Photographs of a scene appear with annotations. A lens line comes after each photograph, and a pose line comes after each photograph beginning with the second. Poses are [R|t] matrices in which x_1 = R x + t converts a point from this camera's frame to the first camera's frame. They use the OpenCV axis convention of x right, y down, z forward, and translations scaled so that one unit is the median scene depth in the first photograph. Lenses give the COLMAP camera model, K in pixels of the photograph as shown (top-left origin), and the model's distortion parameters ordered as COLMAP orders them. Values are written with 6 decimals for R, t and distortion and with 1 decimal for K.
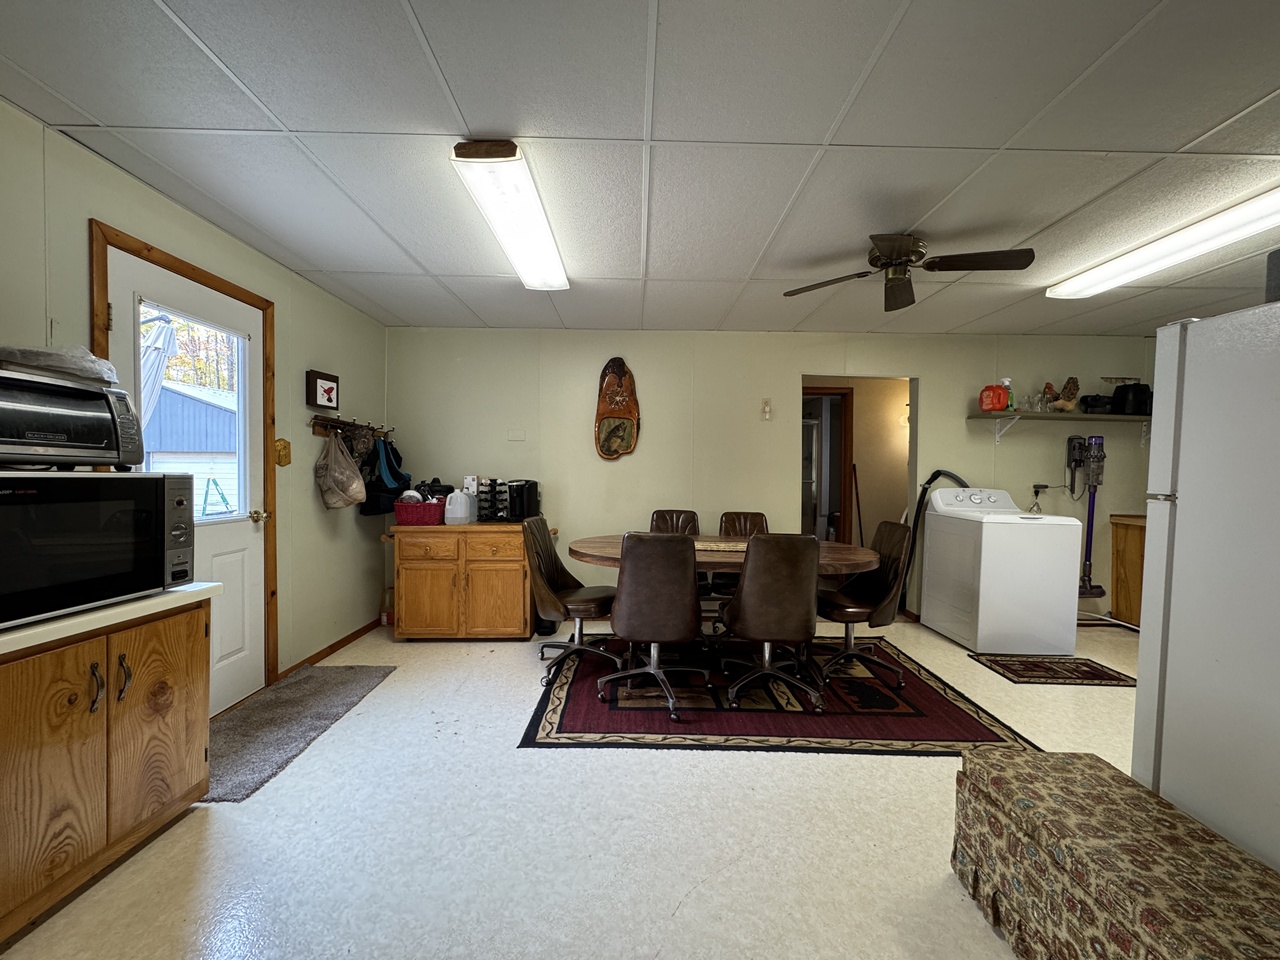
lens RADIAL K [[509.9, 0, 640.0], [0, 509.9, 480.0], [0, 0, 1]] dist [-0.001342, 0.000270]
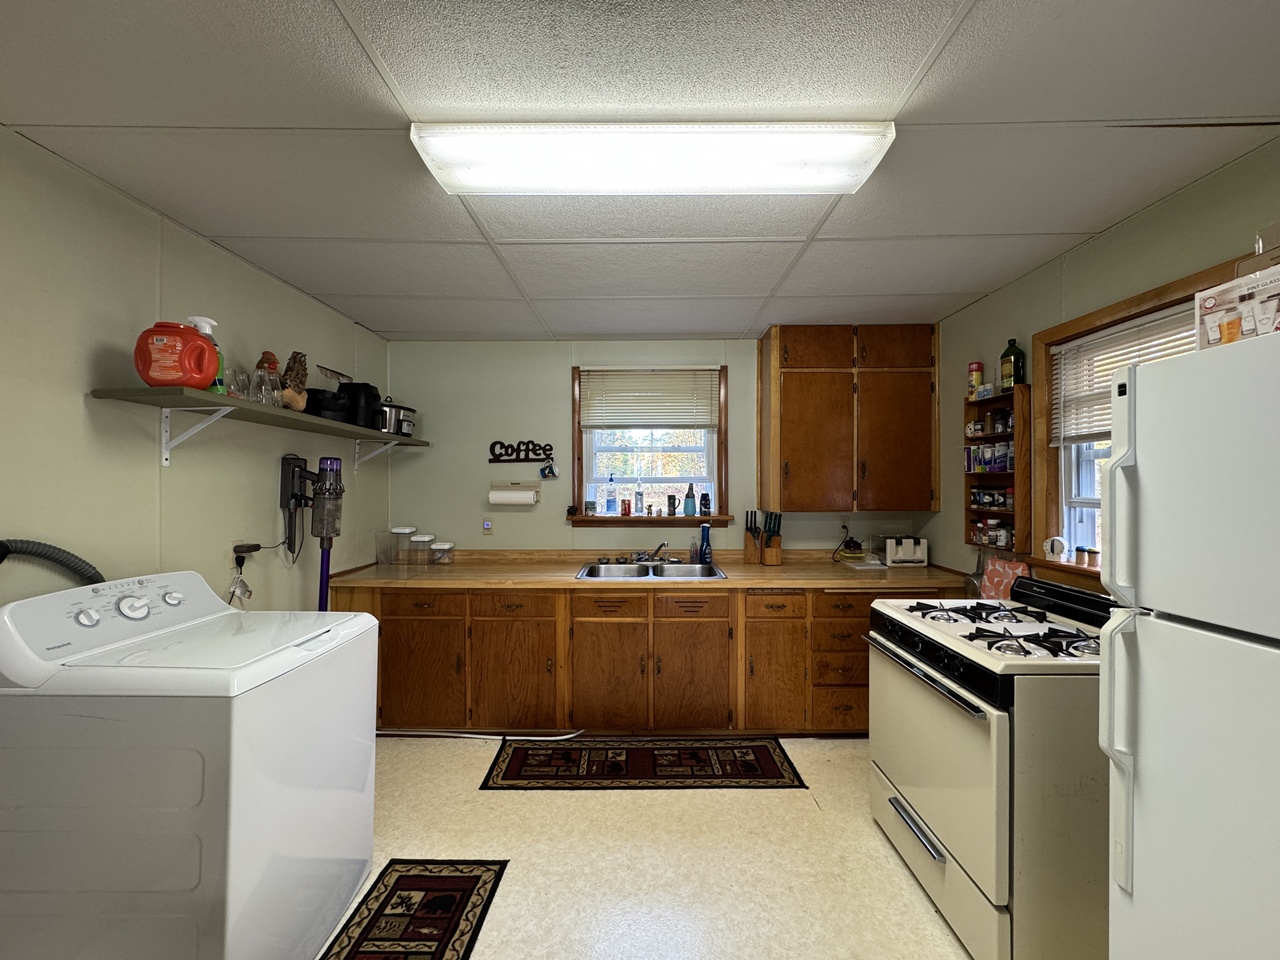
lens RADIAL K [[509.9, 0, 640.0], [0, 509.9, 480.0], [0, 0, 1]] dist [-0.001342, 0.000270]
pose [[0.016514, -0.009178, 0.999822, 0.283559], [0.019919, 0.999762, 0.008849, -0.056331], [-0.999665, 0.019770, 0.016693, 0.613592]]
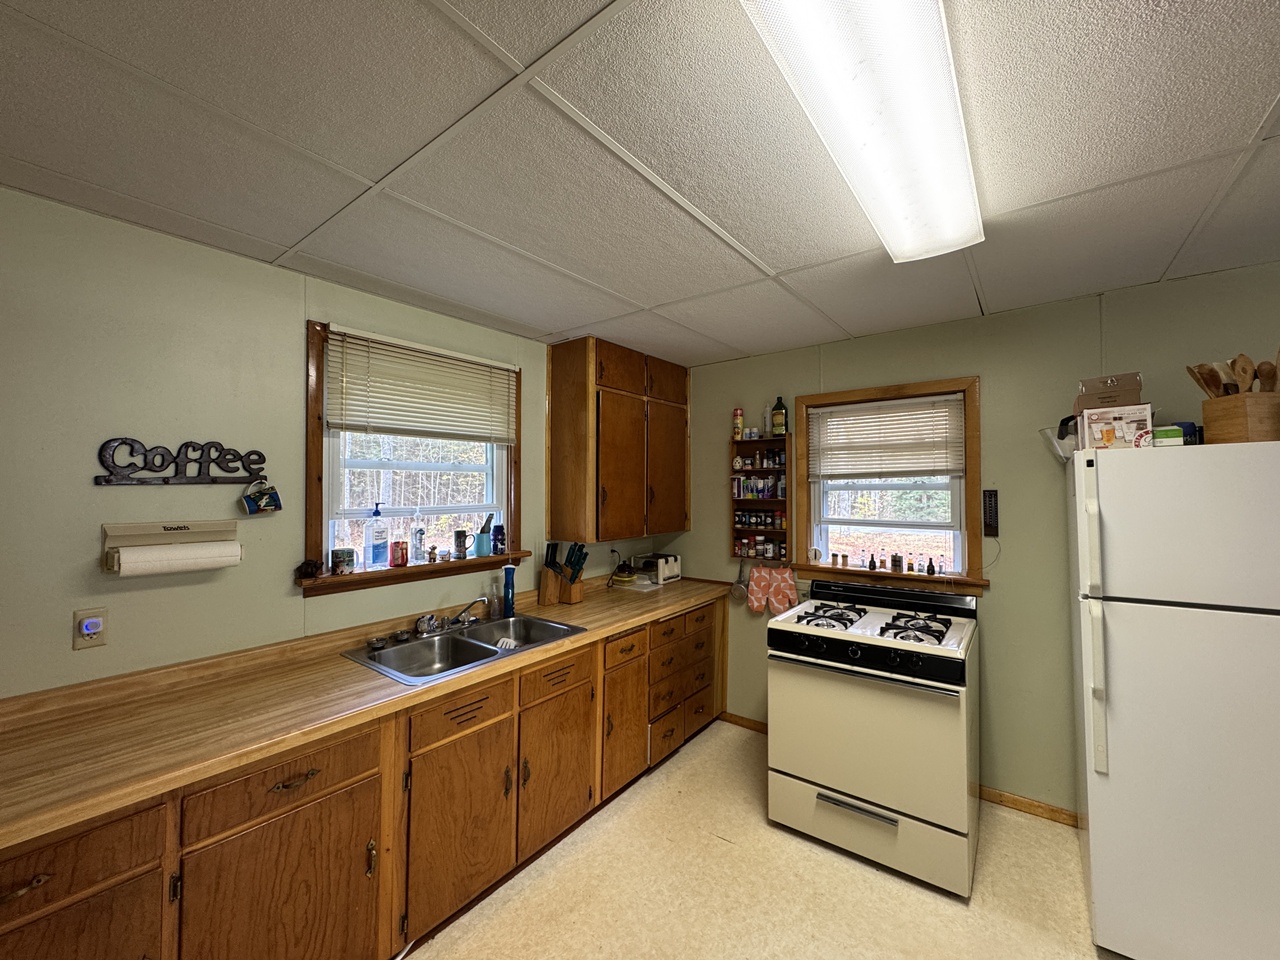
lens RADIAL K [[511.0, 0, 640.0], [0, 511.0, 480.0], [0, 0, 1]] dist [-0.002442, -0.000198]
pose [[-0.787770, 0.002402, 0.615965, 0.580292], [0.006534, 0.999969, 0.004457, -0.085649], [-0.615935, 0.007536, -0.787761, 0.931884]]
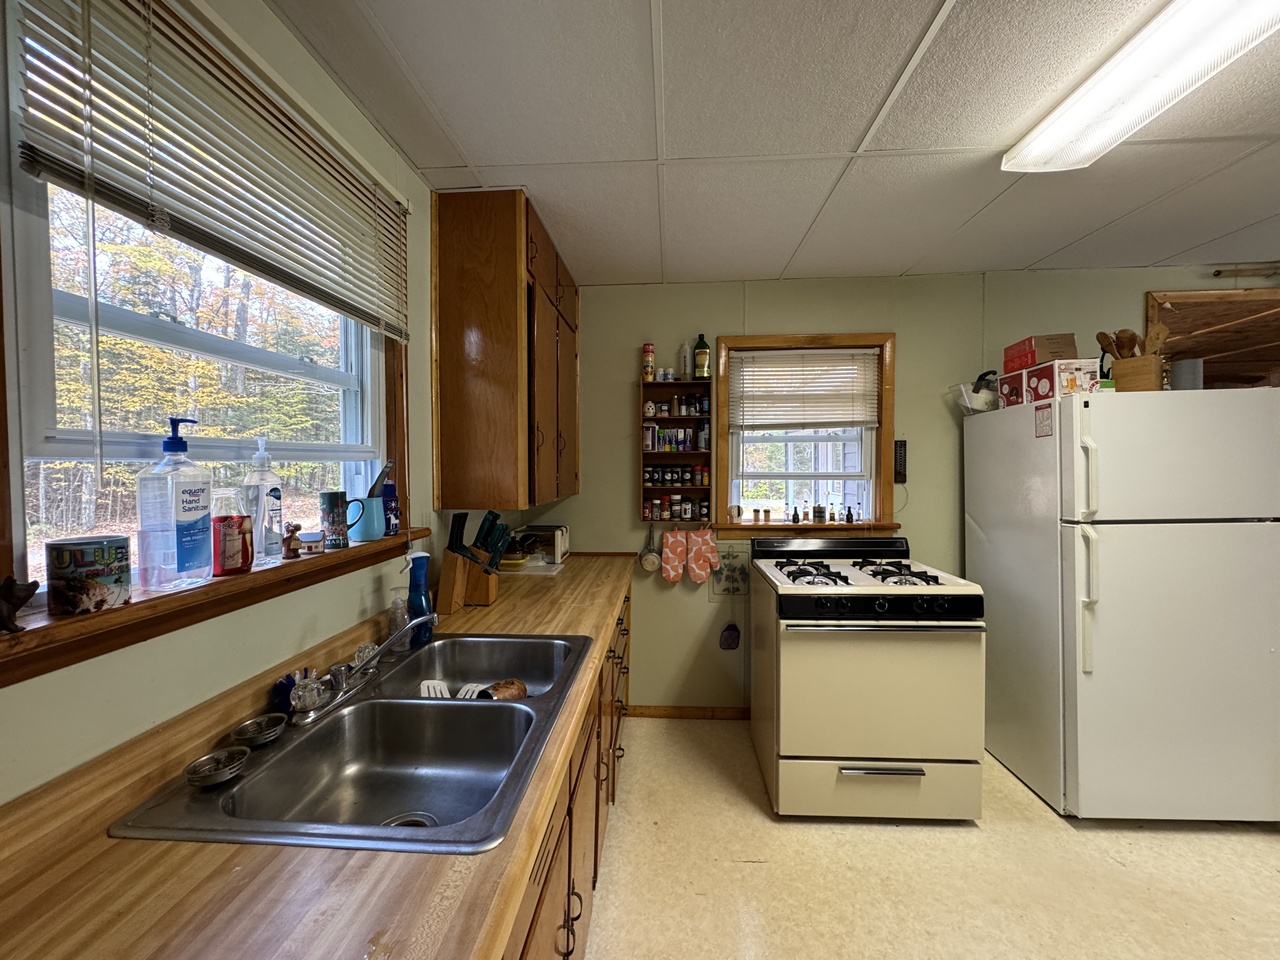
lens RADIAL K [[509.9, 0, 640.0], [0, 509.9, 480.0], [0, 0, 1]] dist [-0.001342, 0.000270]
pose [[-0.997564, -0.007283, 0.069371, 0.927417], [-0.003956, 0.998841, 0.047976, -0.046035], [-0.069640, 0.047585, -0.996437, 0.876076]]
